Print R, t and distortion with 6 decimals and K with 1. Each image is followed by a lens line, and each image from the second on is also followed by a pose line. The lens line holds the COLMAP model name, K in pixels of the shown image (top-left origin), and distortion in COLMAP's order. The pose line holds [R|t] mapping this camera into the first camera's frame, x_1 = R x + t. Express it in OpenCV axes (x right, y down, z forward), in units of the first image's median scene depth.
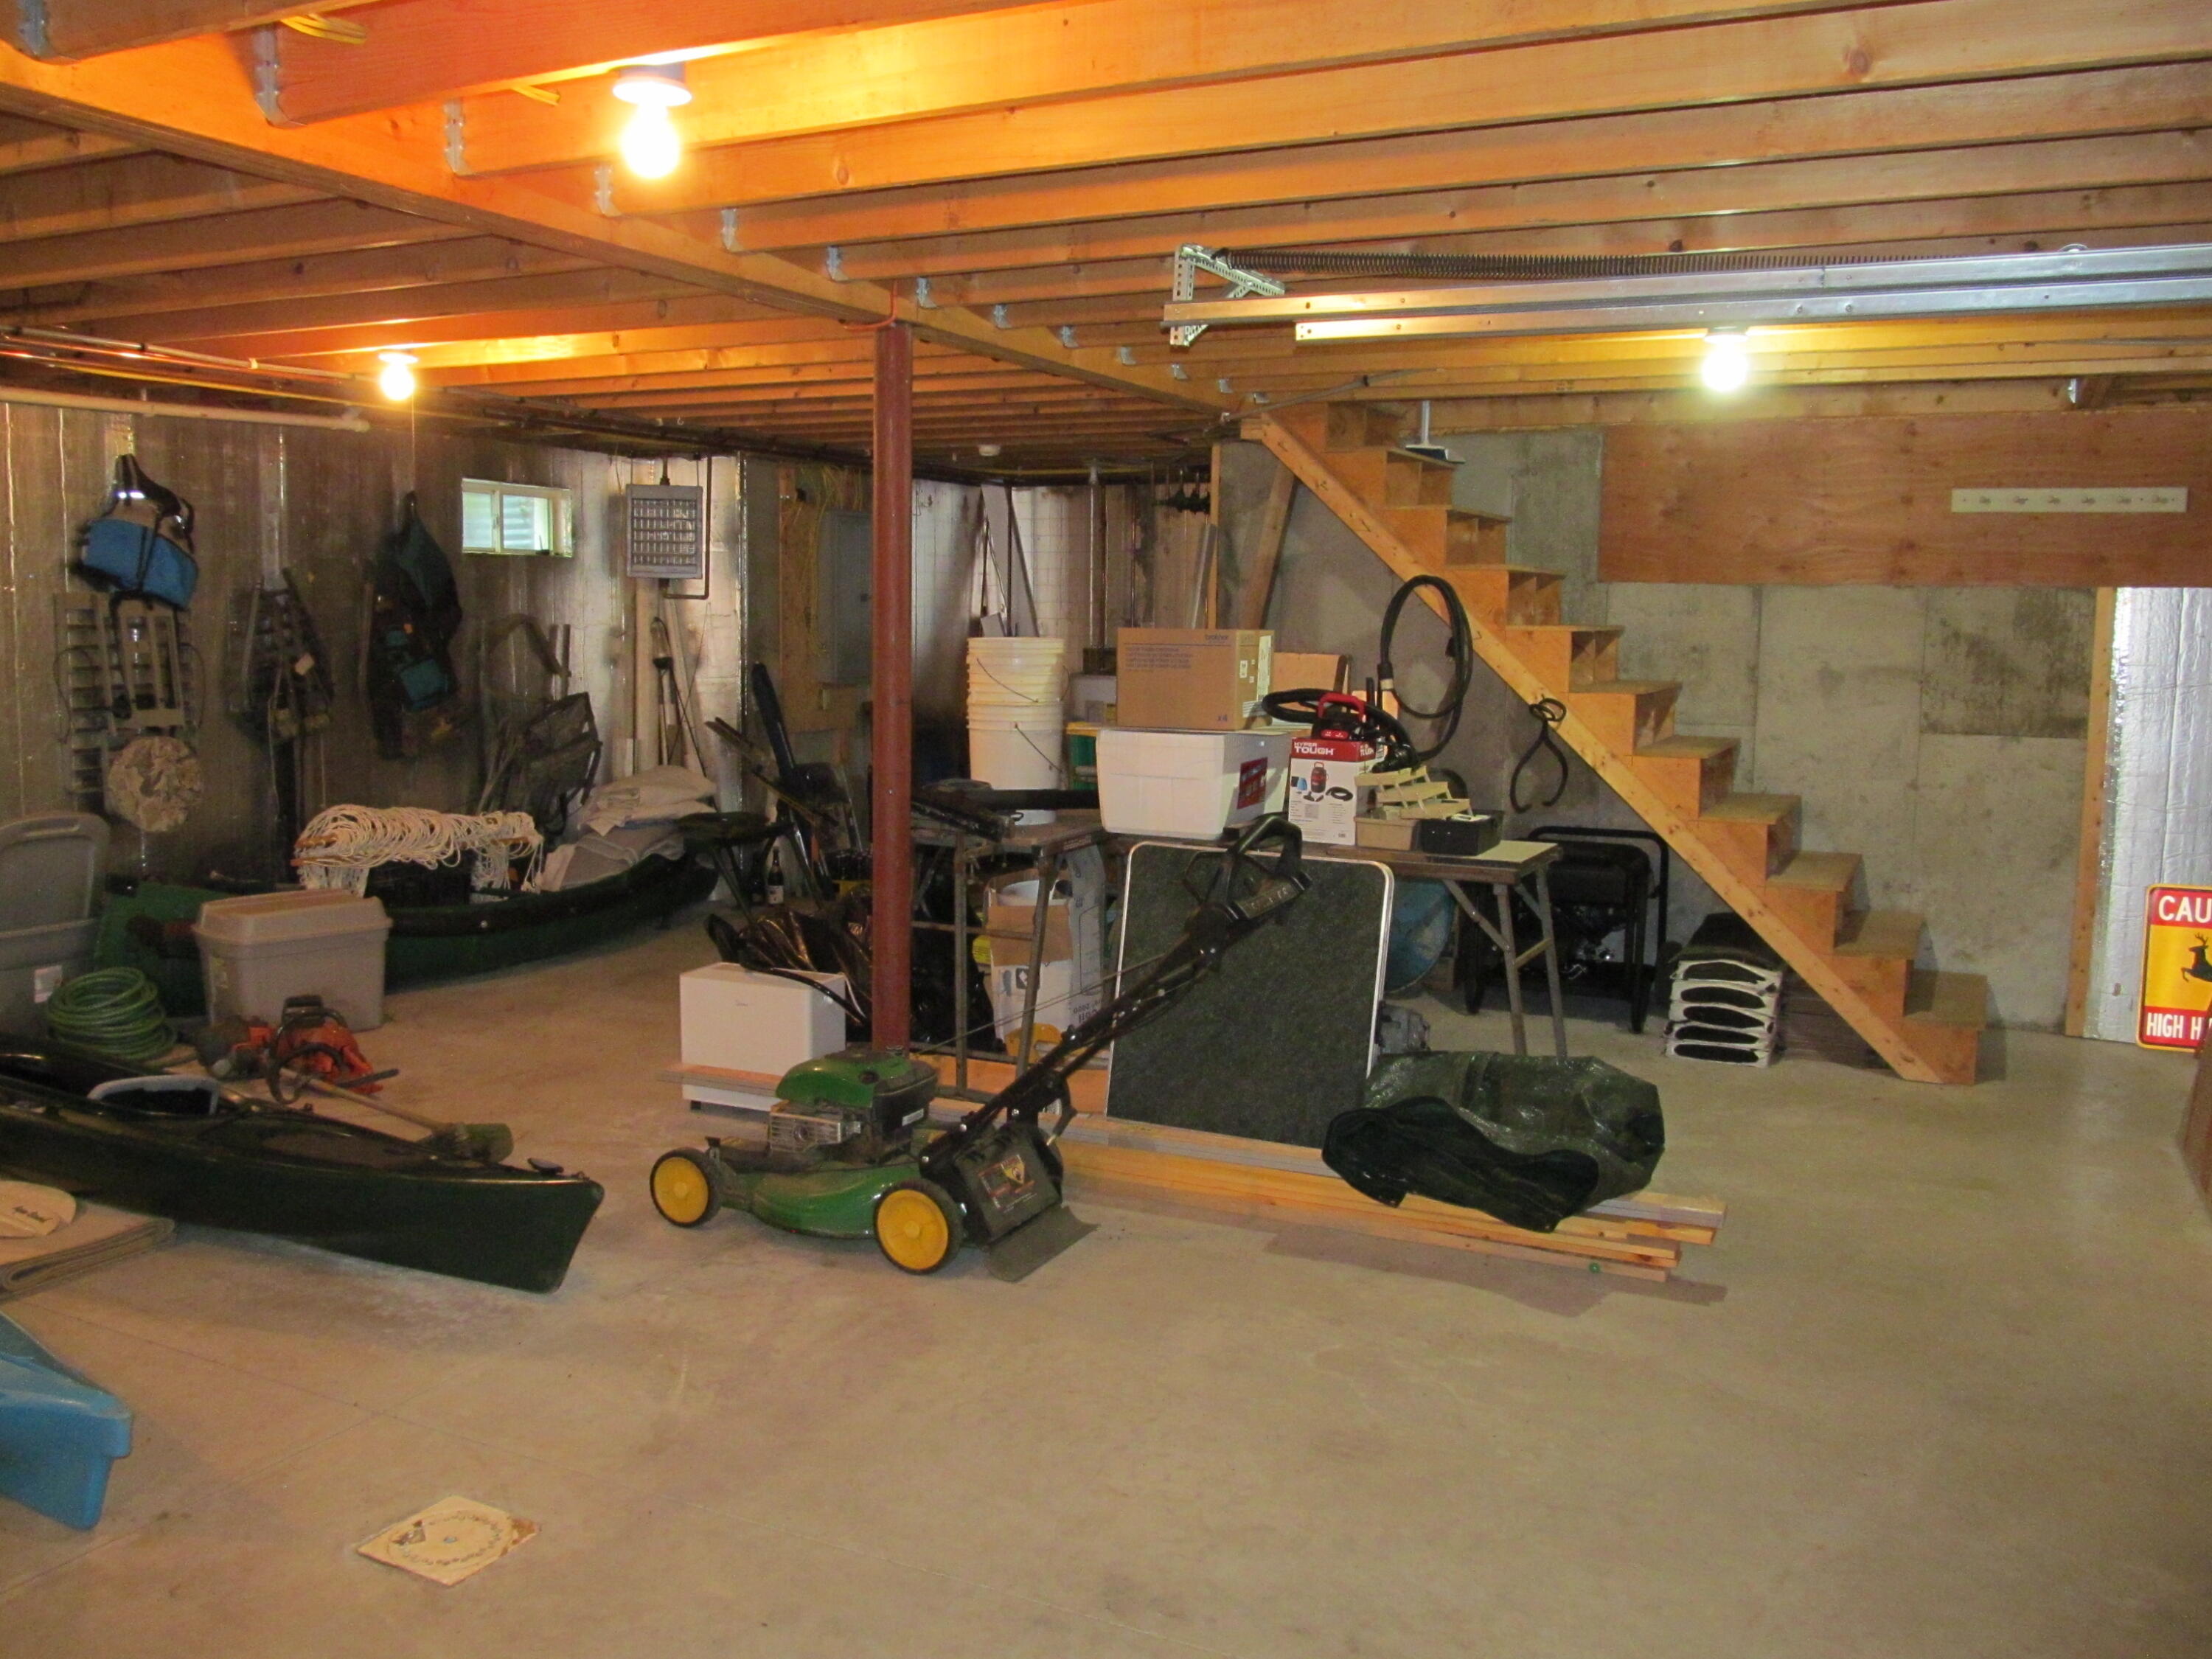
lens RADIAL K [[1837.1, 0, 1109.1], [0, 1837.1, 838.9], [0, 0, 1]] dist [-0.049492, -0.002287]
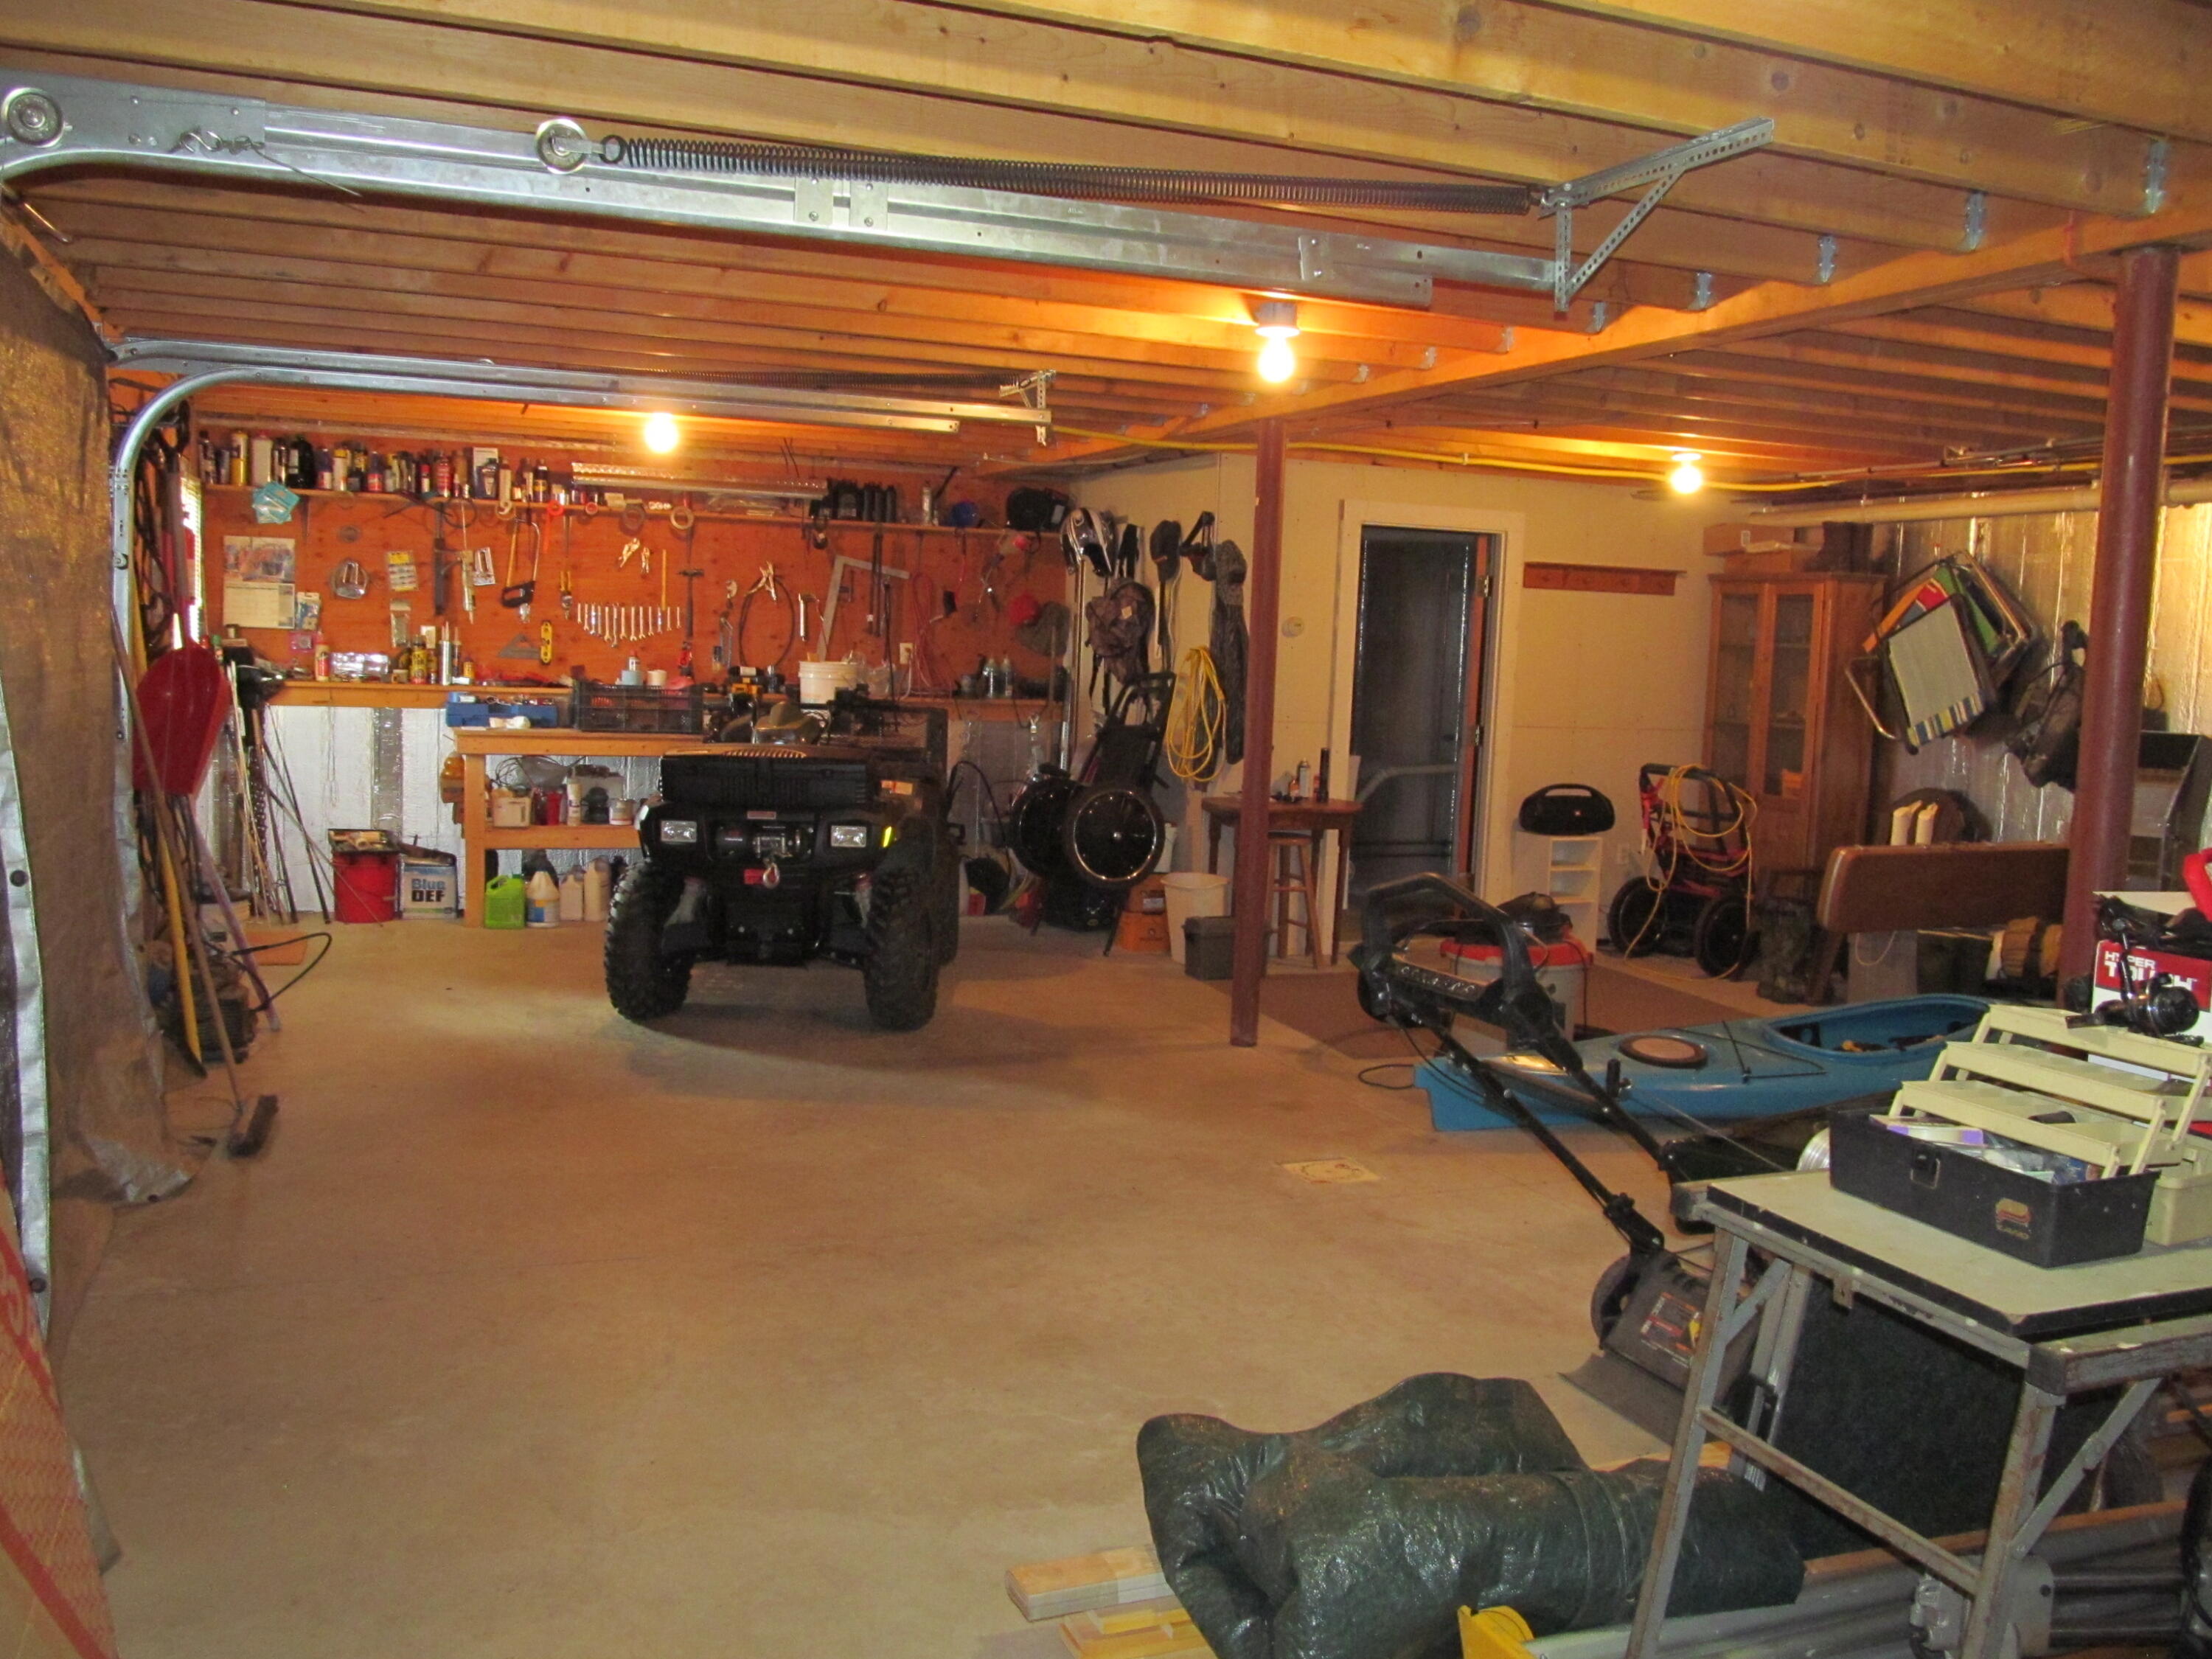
lens RADIAL K [[1837.1, 0, 1109.1], [0, 1837.1, 838.9], [0, 0, 1]] dist [-0.049492, -0.002287]
pose [[-0.682519, 0.031613, -0.730184, 0.930925], [-0.142224, 0.974220, 0.175119, -0.177723], [0.716896, 0.223372, -0.660428, 1.709520]]
